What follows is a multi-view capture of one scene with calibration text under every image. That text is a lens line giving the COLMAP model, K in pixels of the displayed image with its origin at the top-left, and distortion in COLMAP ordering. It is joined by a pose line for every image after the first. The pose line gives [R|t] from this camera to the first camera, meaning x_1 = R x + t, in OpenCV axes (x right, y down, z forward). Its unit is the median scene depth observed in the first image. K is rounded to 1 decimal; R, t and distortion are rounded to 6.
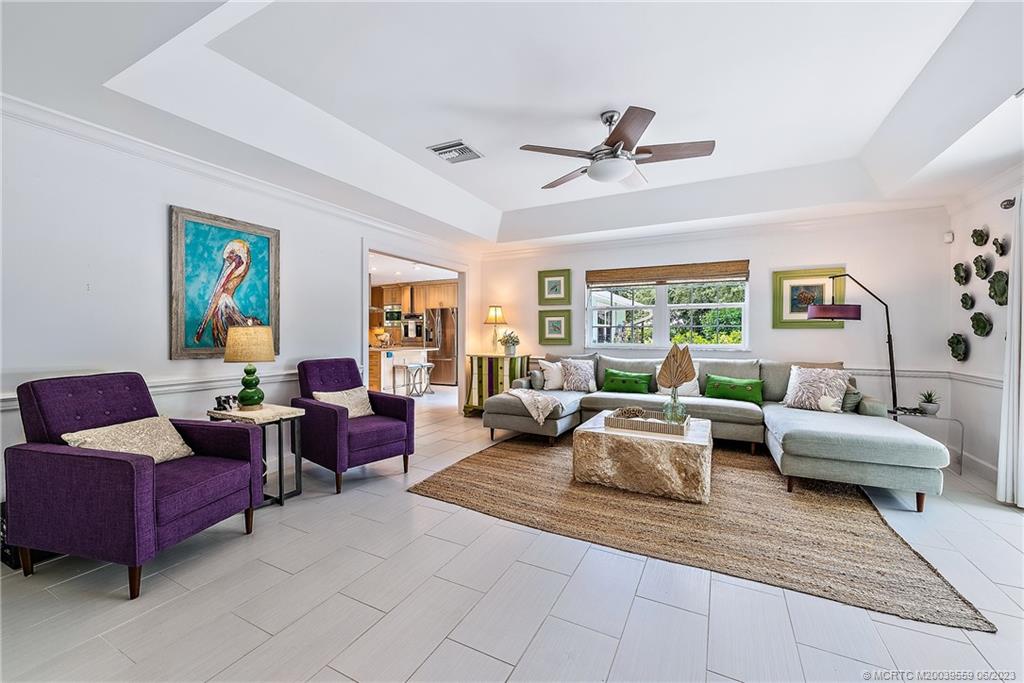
lens RADIAL K [[403.7, 0, 514.2], [0, 403.7, 340.4], [0, 0, 1]] dist [-0.002093, -0.000134]
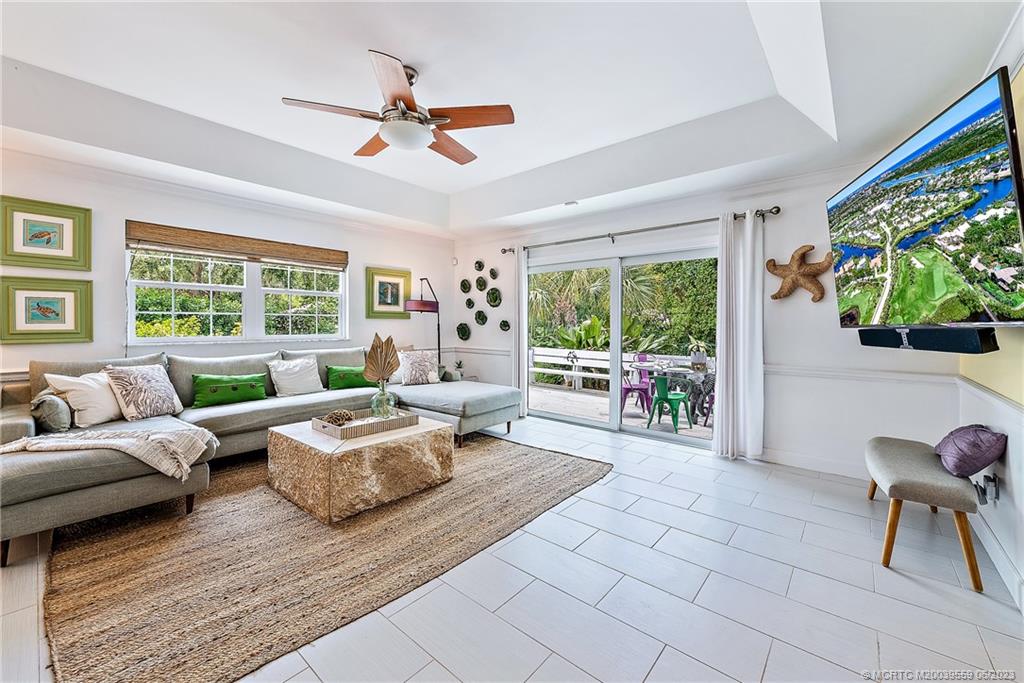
lens RADIAL K [[403.7, 0, 514.0], [0, 403.7, 331.8], [0, 0, 1]] dist [-0.002093, -0.000134]
pose [[0.234164, -0.021462, 0.971960, -0.421418], [0.013270, 0.999734, 0.018879, -0.009997], [-0.972107, 0.008477, 0.234386, 0.439255]]
